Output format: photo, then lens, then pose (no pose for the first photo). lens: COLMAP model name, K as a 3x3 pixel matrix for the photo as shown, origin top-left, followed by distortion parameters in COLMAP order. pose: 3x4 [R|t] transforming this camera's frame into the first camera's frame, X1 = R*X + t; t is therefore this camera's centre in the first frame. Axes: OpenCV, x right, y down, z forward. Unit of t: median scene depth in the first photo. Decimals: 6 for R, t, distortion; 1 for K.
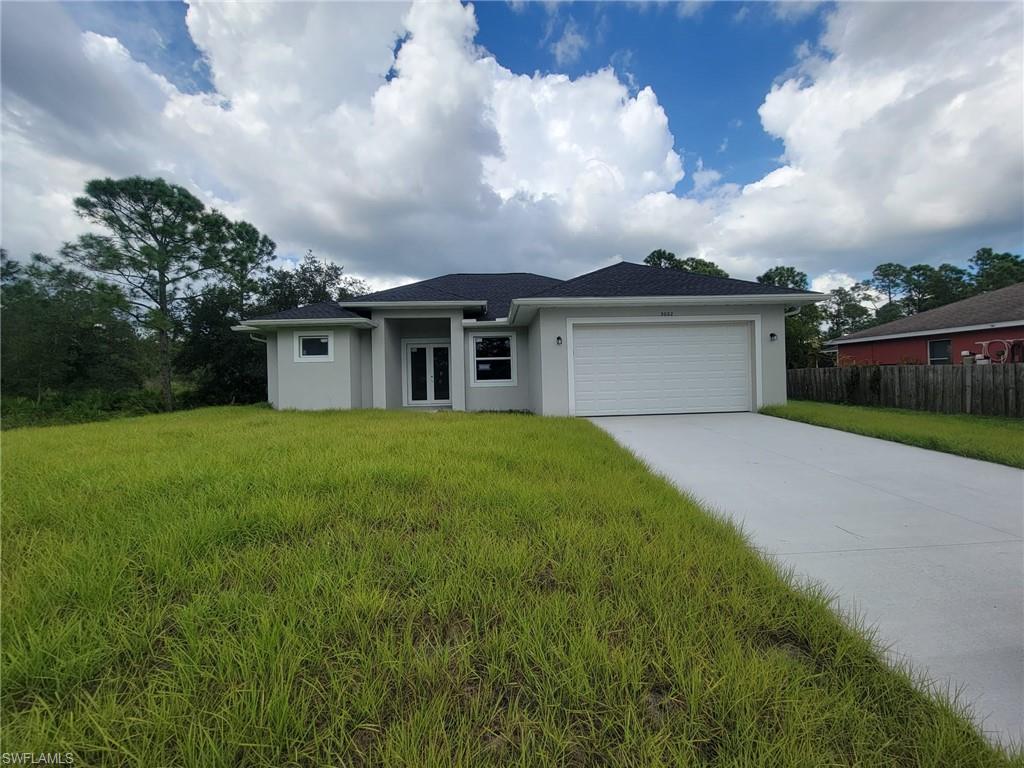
lens RADIAL K [[422.9, 0, 512.0], [0, 422.9, 384.0], [0, 0, 1]] dist [0.001951, 0.000285]
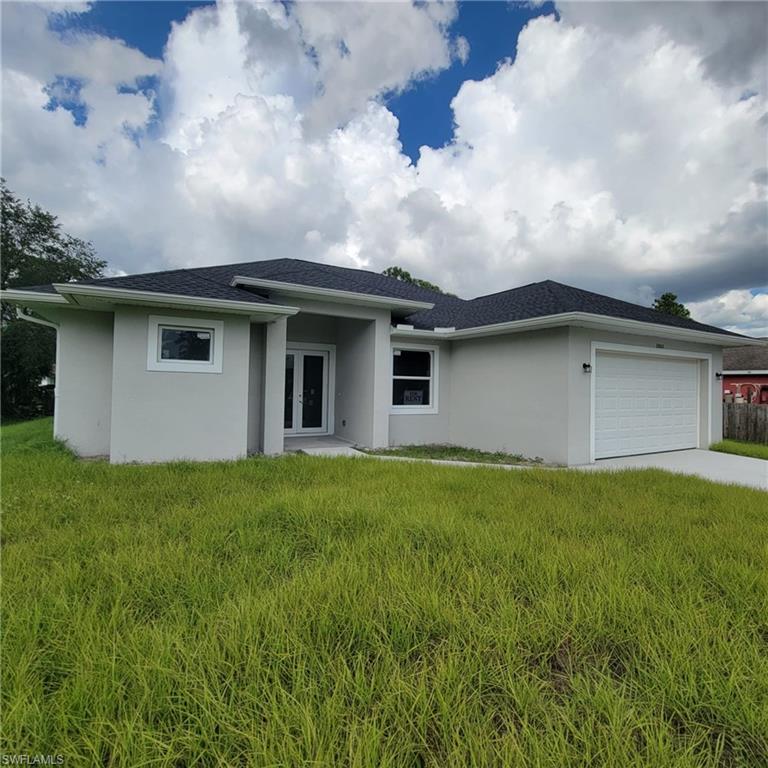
lens RADIAL K [[423.5, 0, 387.4], [0, 423.5, 372.5], [0, 0, 1]] dist [-0.012525, -0.002932]
pose [[0.894150, 0.055701, 0.444290, -0.432267], [-0.038073, 0.998097, -0.048510, -0.030915], [-0.446147, 0.026460, 0.894569, 0.332255]]
